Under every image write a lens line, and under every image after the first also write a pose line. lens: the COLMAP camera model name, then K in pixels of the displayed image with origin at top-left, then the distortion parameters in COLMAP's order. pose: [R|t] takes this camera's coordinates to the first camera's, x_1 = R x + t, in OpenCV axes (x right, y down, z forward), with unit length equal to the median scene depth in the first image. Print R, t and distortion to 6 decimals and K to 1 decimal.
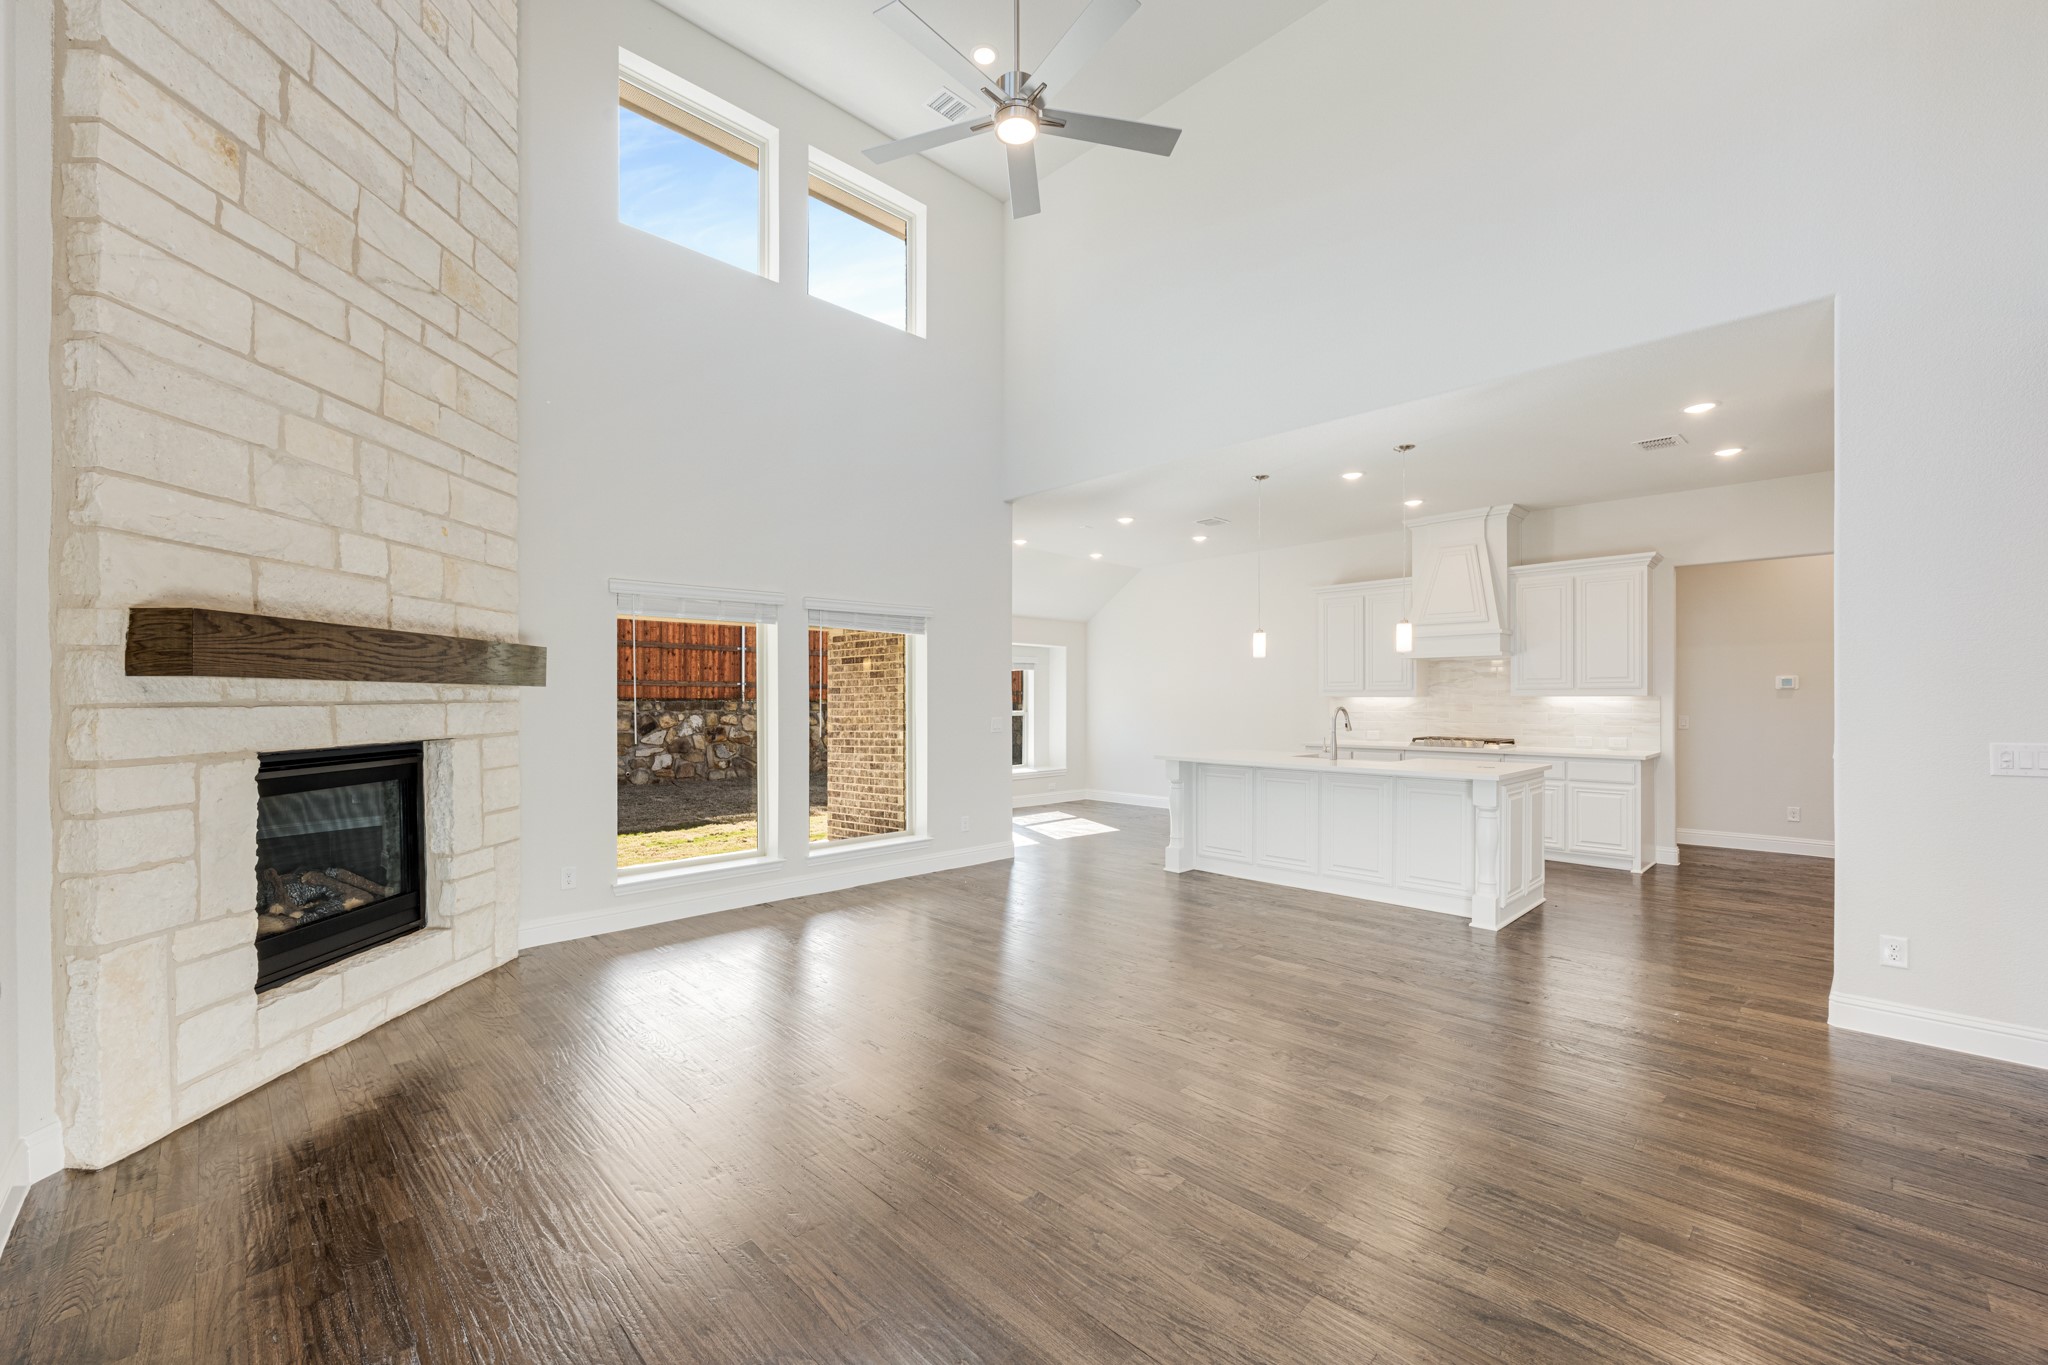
lens RADIAL K [[822.0, 0, 1029.8], [0, 822.0, 696.8], [0, 0, 1]] dist [0.000648, 0.000289]
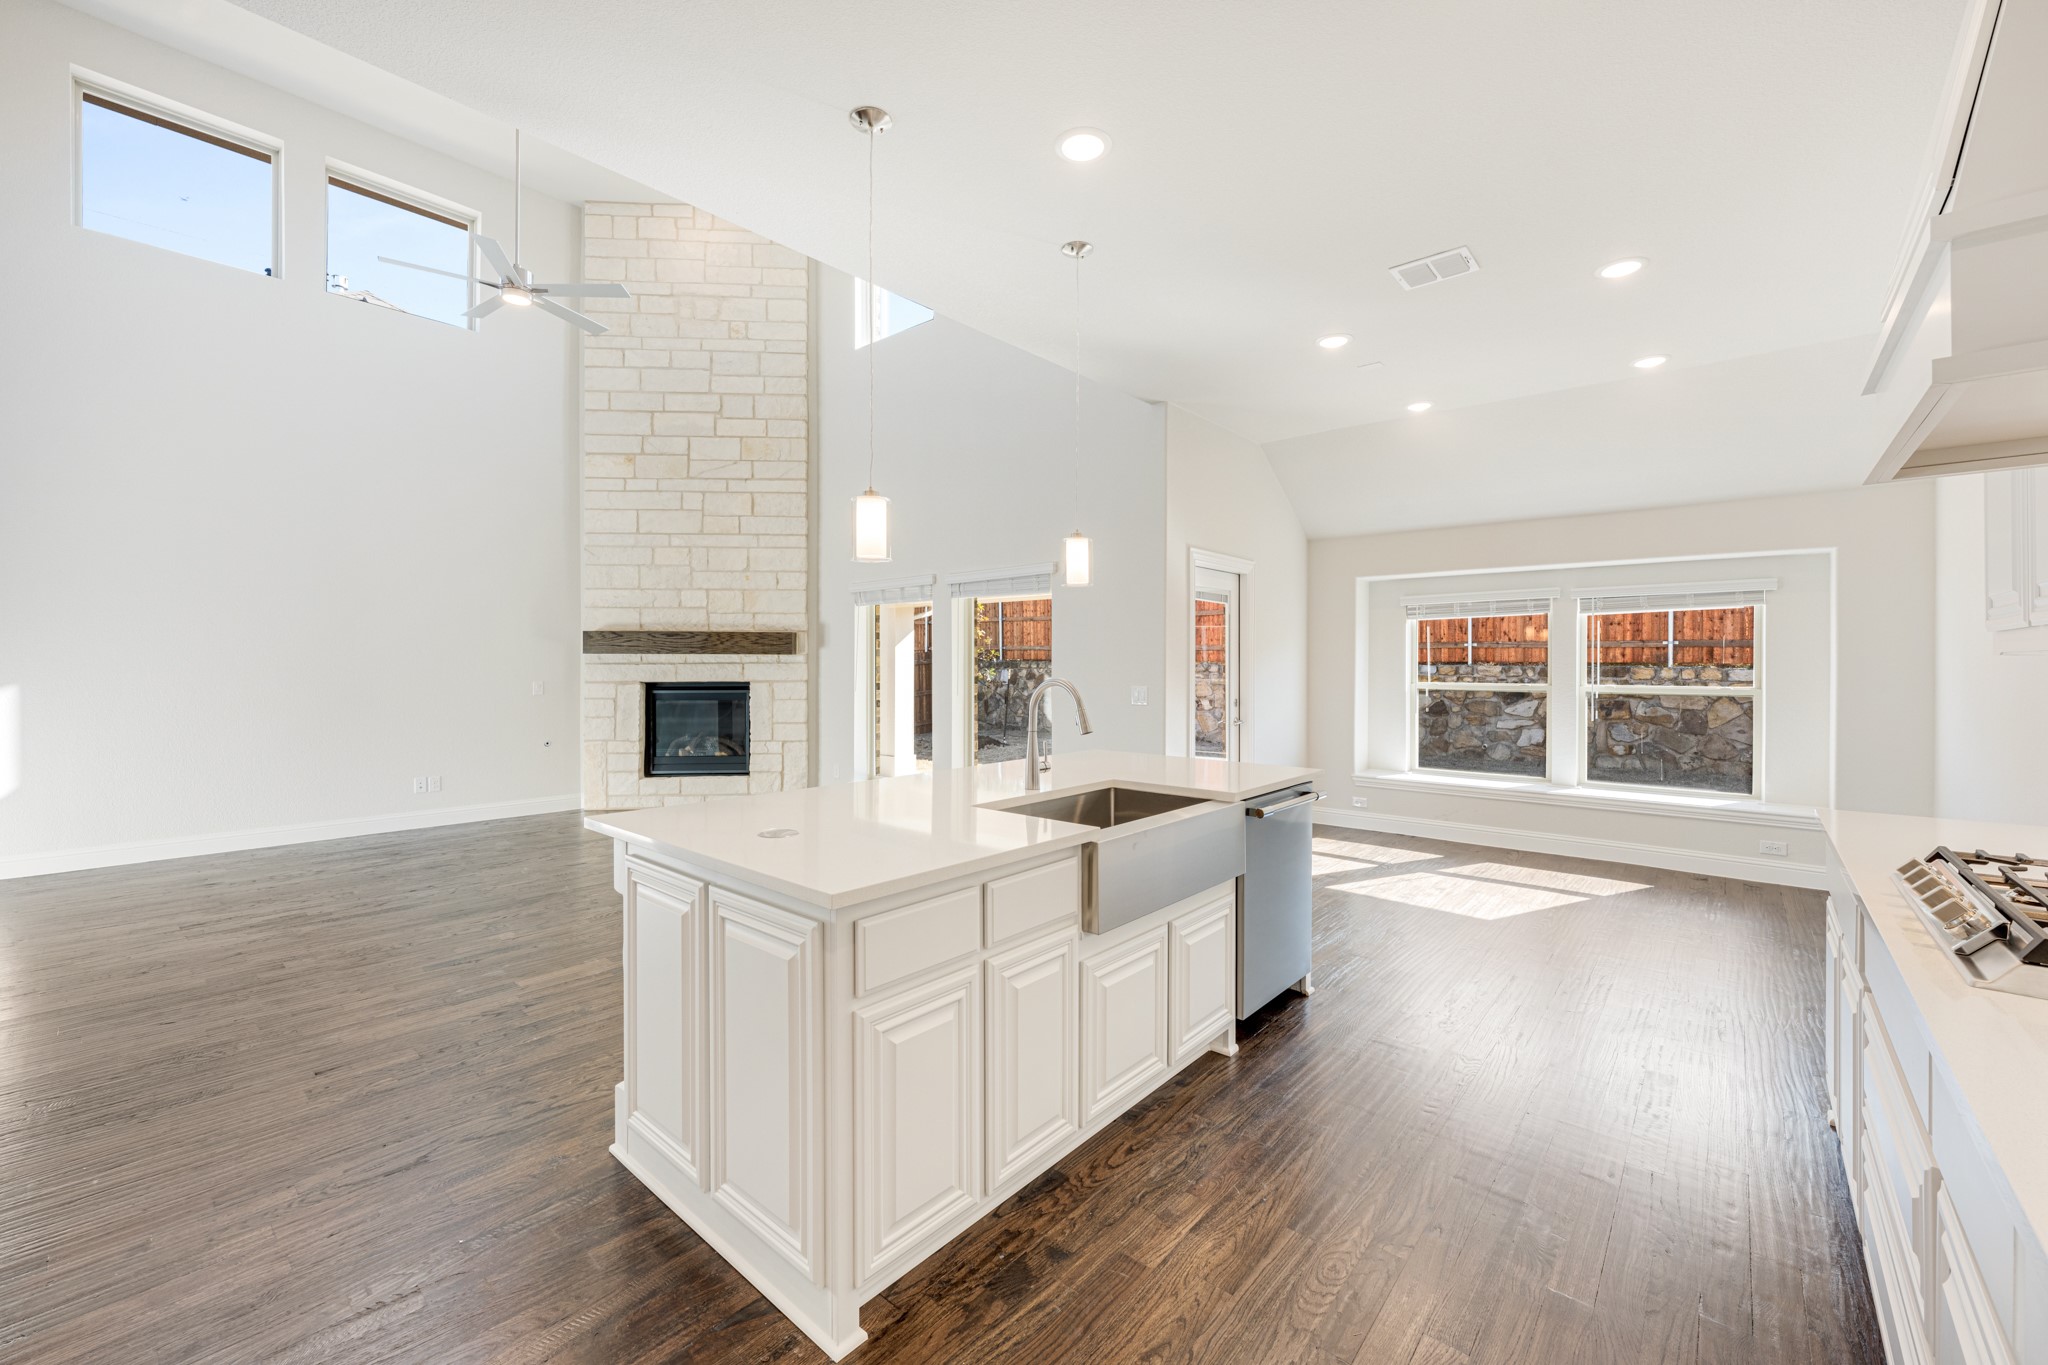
lens RADIAL K [[822.0, 0, 1030.3], [0, 822.0, 666.5], [0, 0, 1]] dist [0.000648, 0.000289]
pose [[0.082671, 0.004359, -0.996567, 1.205335], [0.000641, 0.999990, 0.004427, 0.005447], [0.996577, -0.001005, 0.082668, 1.368337]]
